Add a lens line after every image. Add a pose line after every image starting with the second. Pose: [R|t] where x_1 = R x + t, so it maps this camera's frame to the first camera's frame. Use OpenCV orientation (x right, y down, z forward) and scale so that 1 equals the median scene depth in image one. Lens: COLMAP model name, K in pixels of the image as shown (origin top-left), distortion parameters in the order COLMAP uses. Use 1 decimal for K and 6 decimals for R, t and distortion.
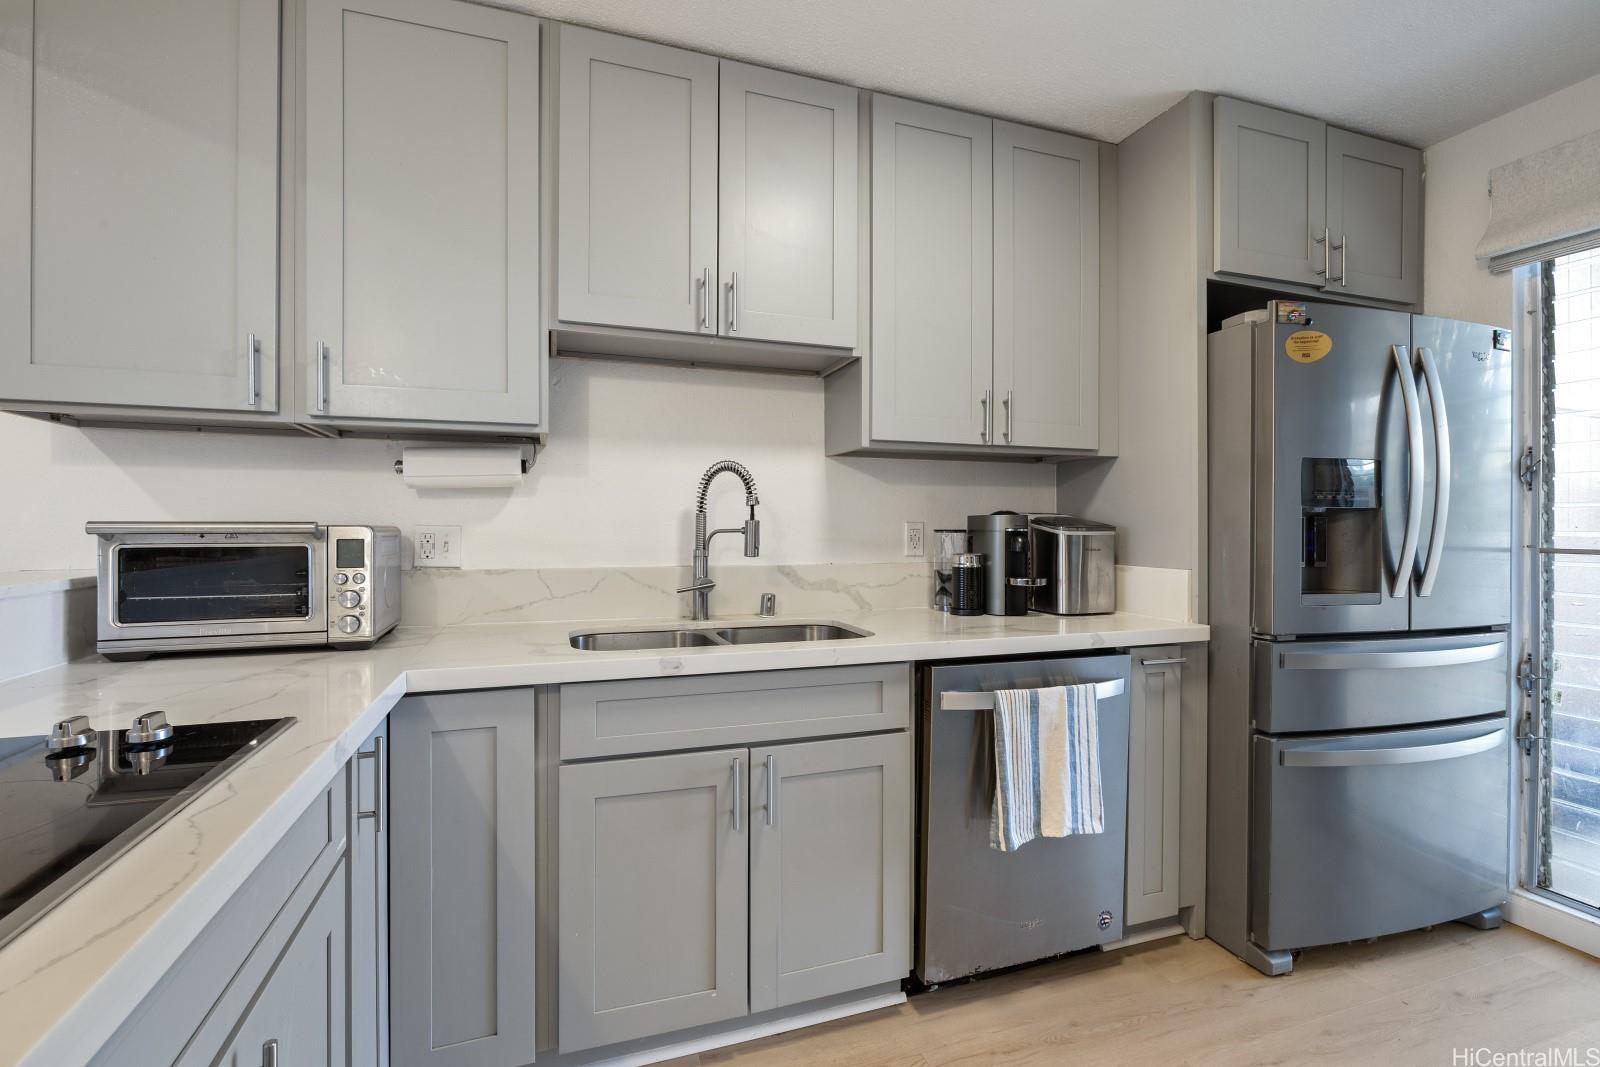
lens RADIAL K [[723.8, 0, 790.0], [0, 723.8, 539.7], [0, 0, 1]] dist [-0.003640, -0.000154]
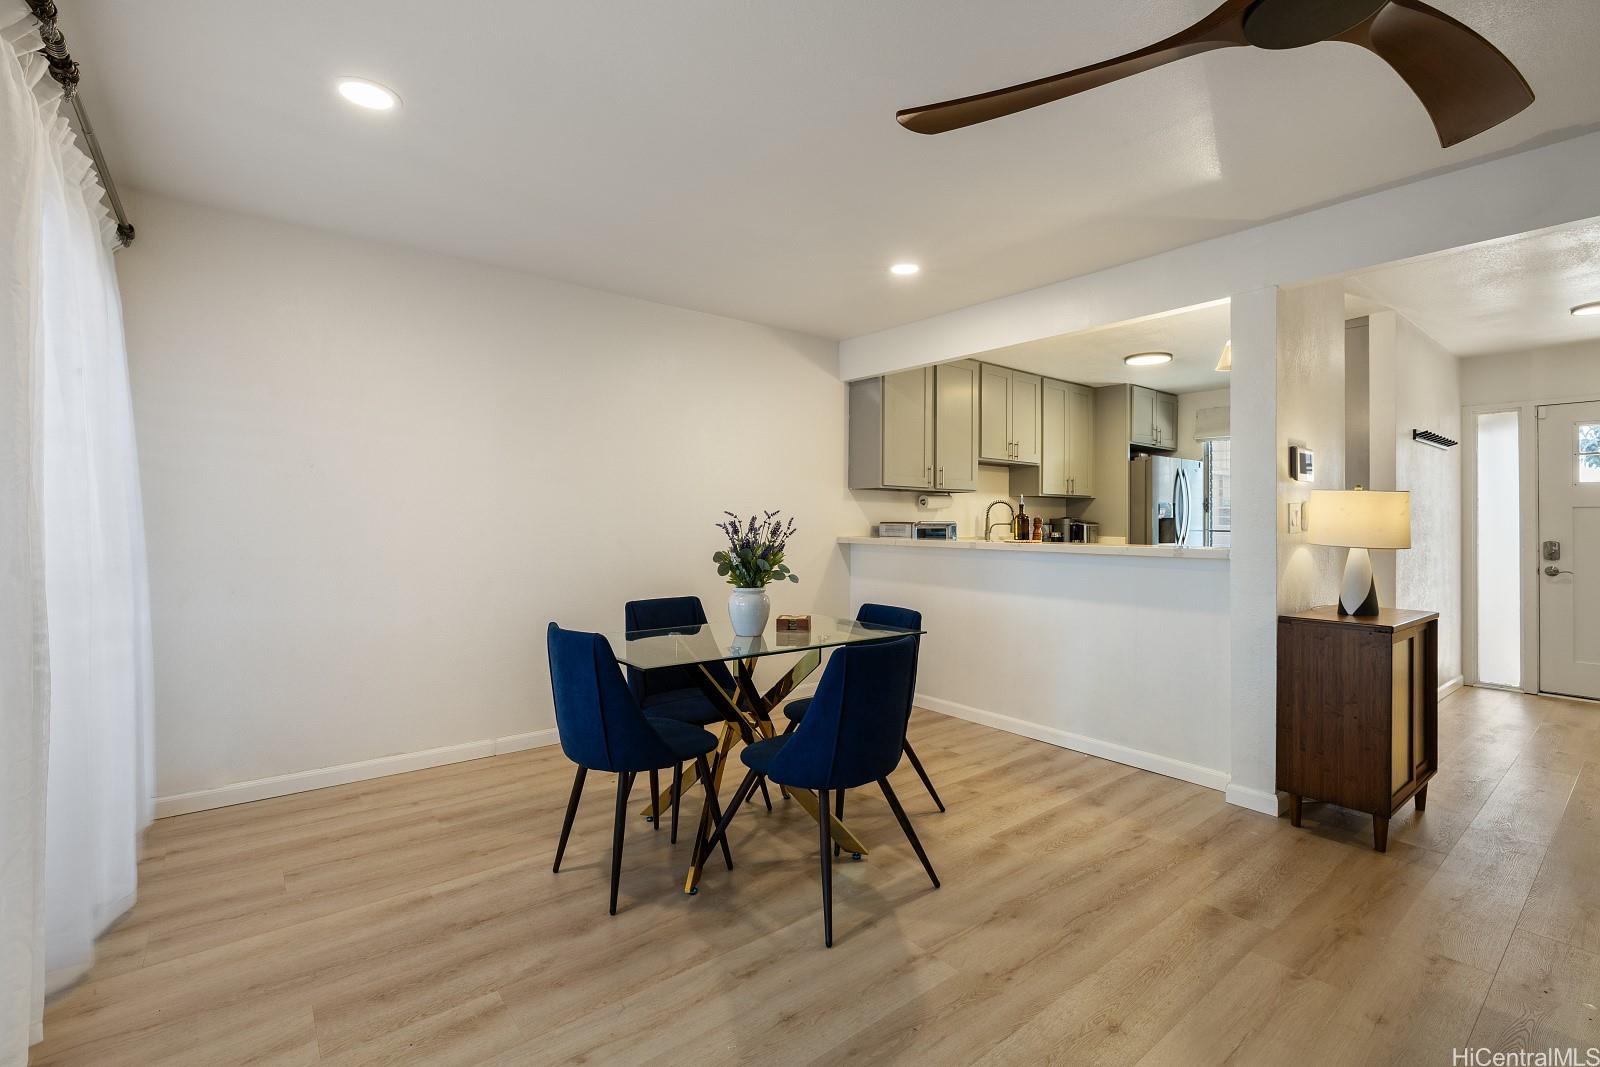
lens RADIAL K [[757.0, 0, 793.6], [0, 757.0, 518.6], [0, 0, 1]] dist [0.000036, 0.000051]
pose [[0.933430, 0.006854, 0.358694, -1.821750], [-0.002554, 0.999919, -0.012459, 0.004947], [-0.358751, 0.010713, 0.933372, -1.424820]]
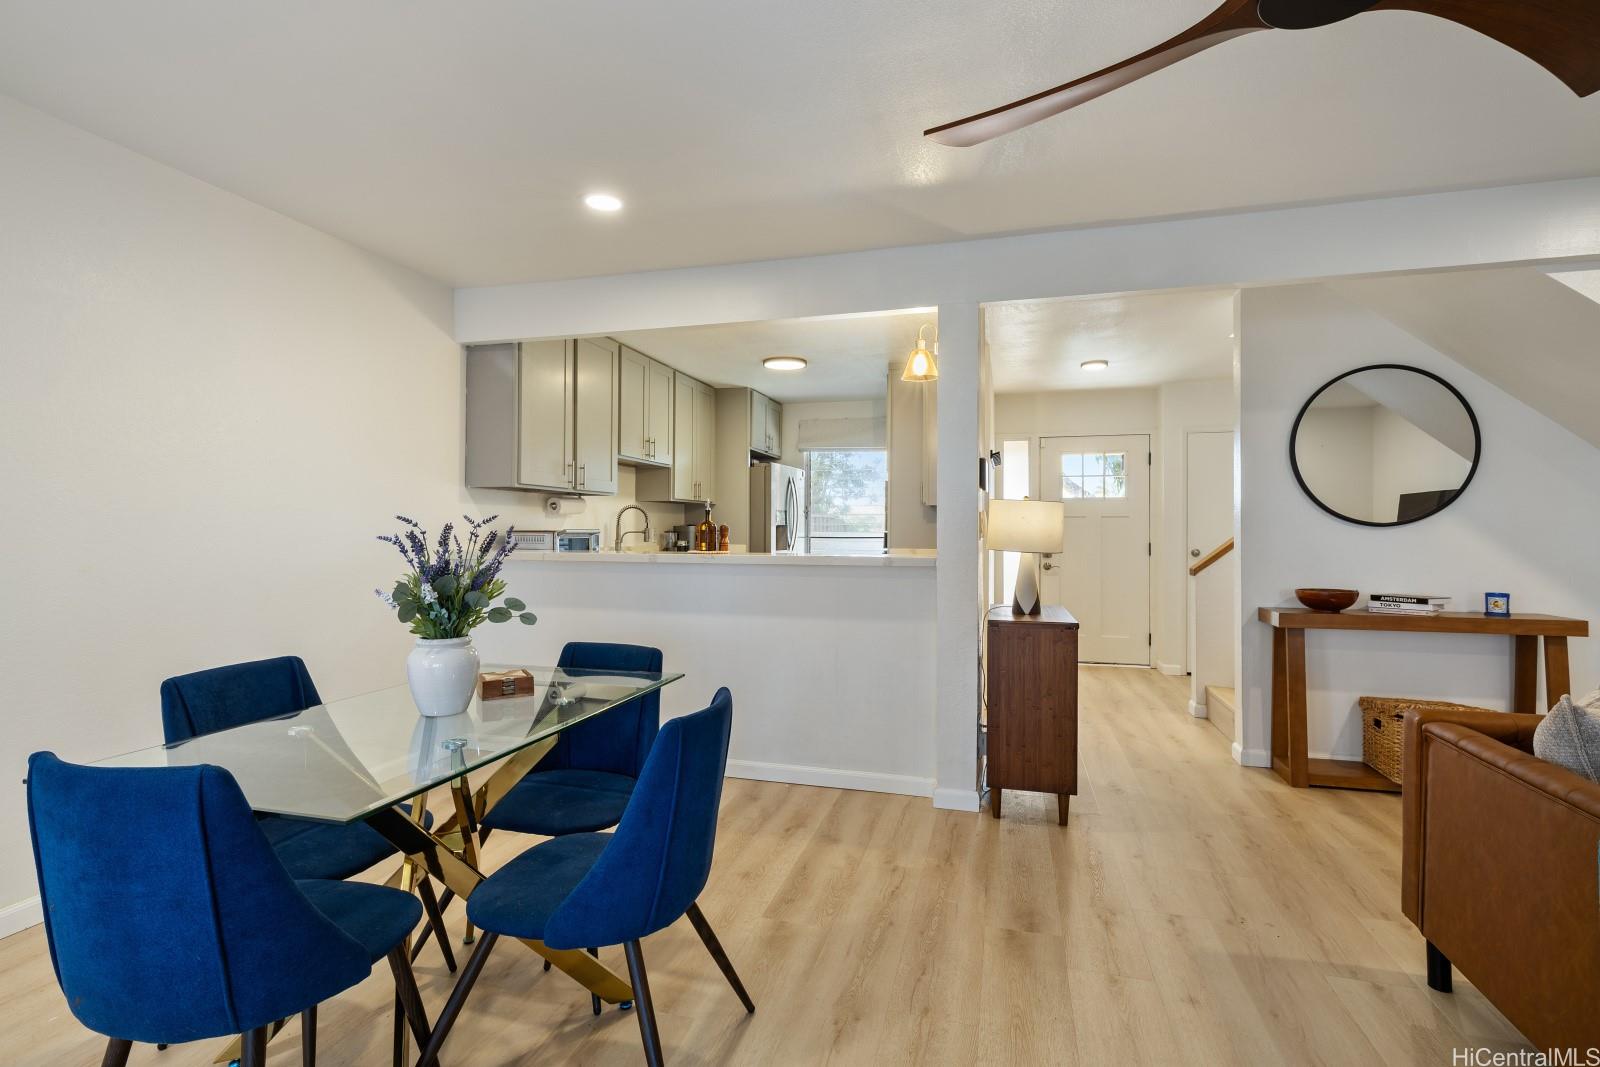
lens RADIAL K [[789.5, 0, 835.9], [0, 789.5, 530.3], [0, 0, 1]] dist [-0.000196, -0.000628]
pose [[0.534934, 0.000896, 0.844894, -1.916447], [0.006187, 0.999968, -0.004978, -0.001379], [-0.844871, 0.007890, 0.534911, -1.013226]]
